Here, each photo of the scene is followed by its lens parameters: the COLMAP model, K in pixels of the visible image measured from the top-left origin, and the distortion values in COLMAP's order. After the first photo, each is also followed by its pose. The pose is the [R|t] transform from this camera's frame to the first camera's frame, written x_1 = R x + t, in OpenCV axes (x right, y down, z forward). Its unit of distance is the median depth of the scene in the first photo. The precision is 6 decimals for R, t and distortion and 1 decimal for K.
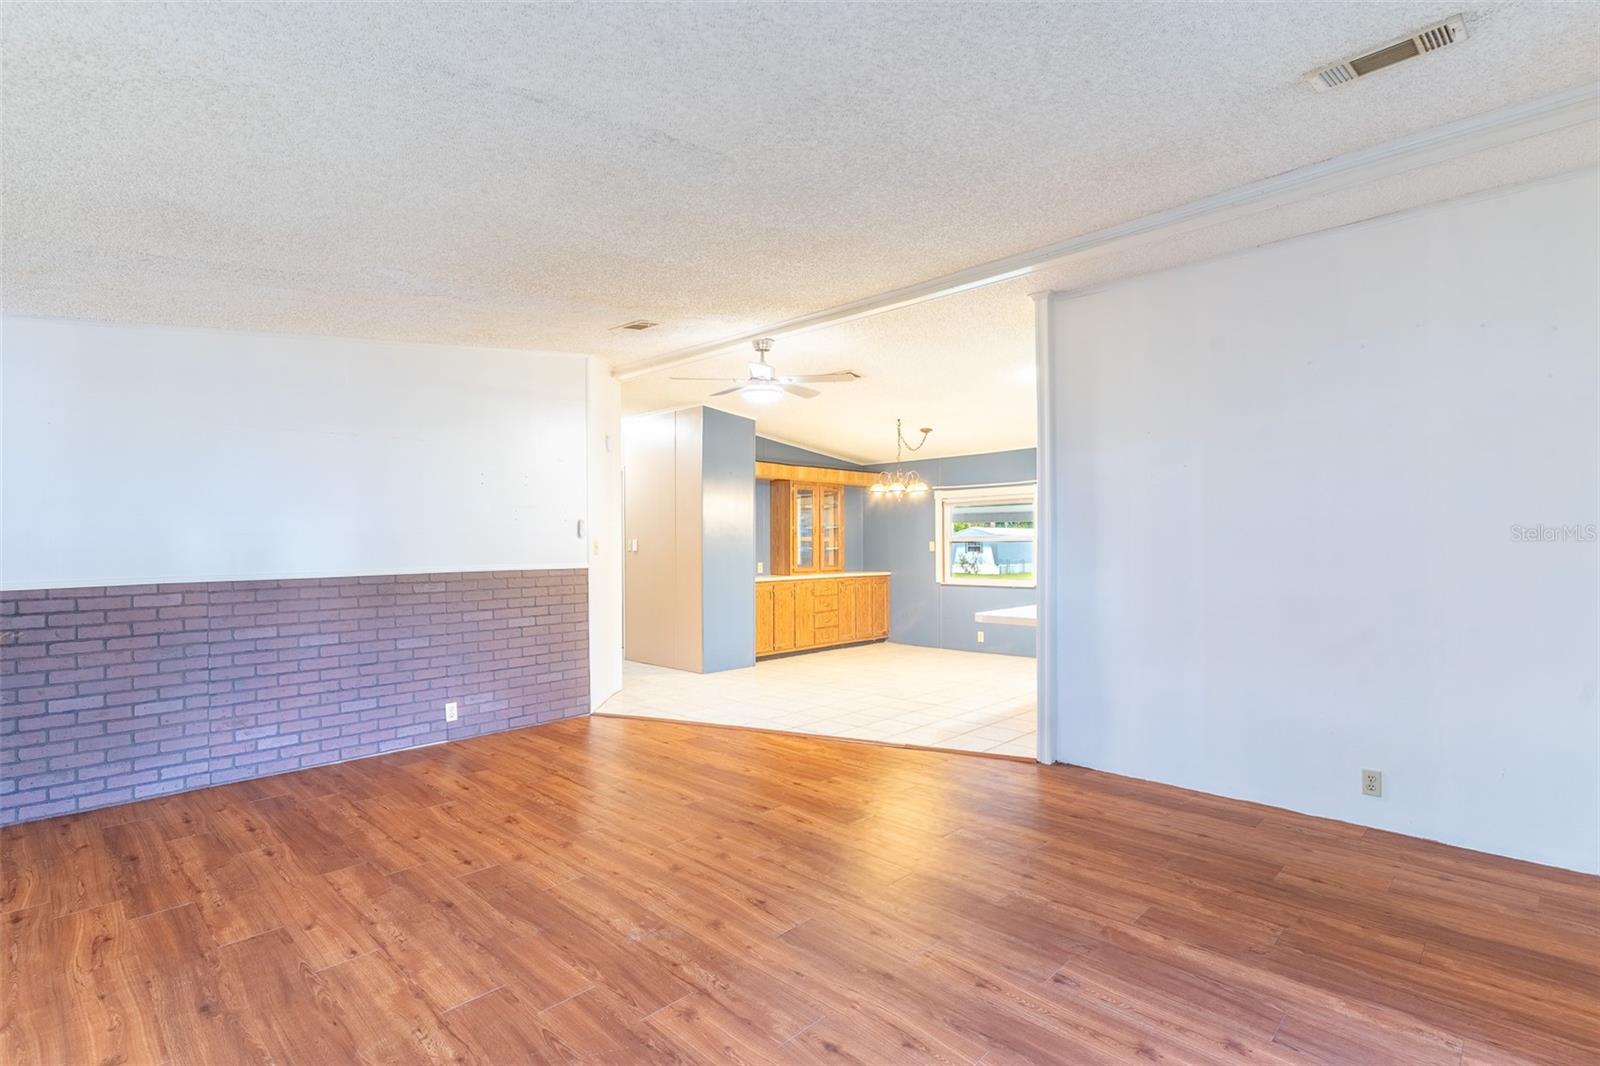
lens RADIAL K [[765.3, 0, 794.9], [0, 765.3, 535.1], [0, 0, 1]] dist [0.001618, -0.000270]
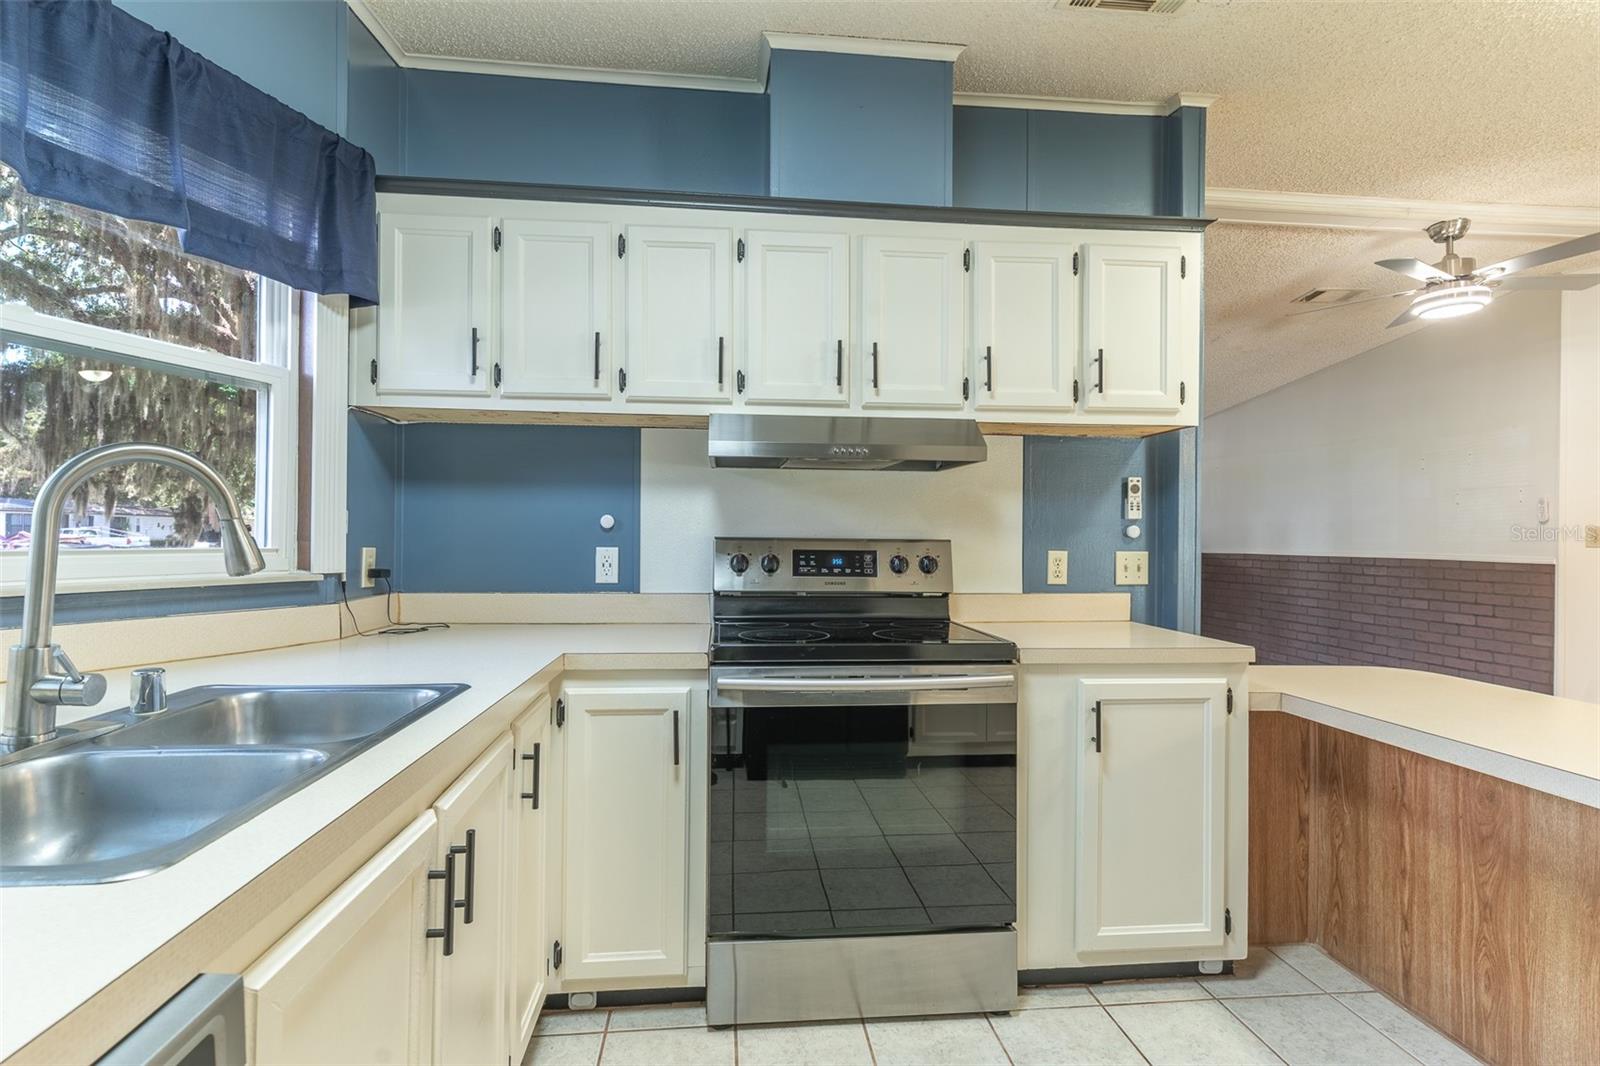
lens RADIAL K [[765.3, 0, 794.9], [0, 765.3, 535.1], [0, 0, 1]] dist [0.001618, -0.000270]
pose [[-0.642138, 0.009003, -0.766537, 0.873756], [0.011029, 0.999936, 0.002505, 0.005395], [0.766510, -0.006846, -0.642196, 1.037988]]
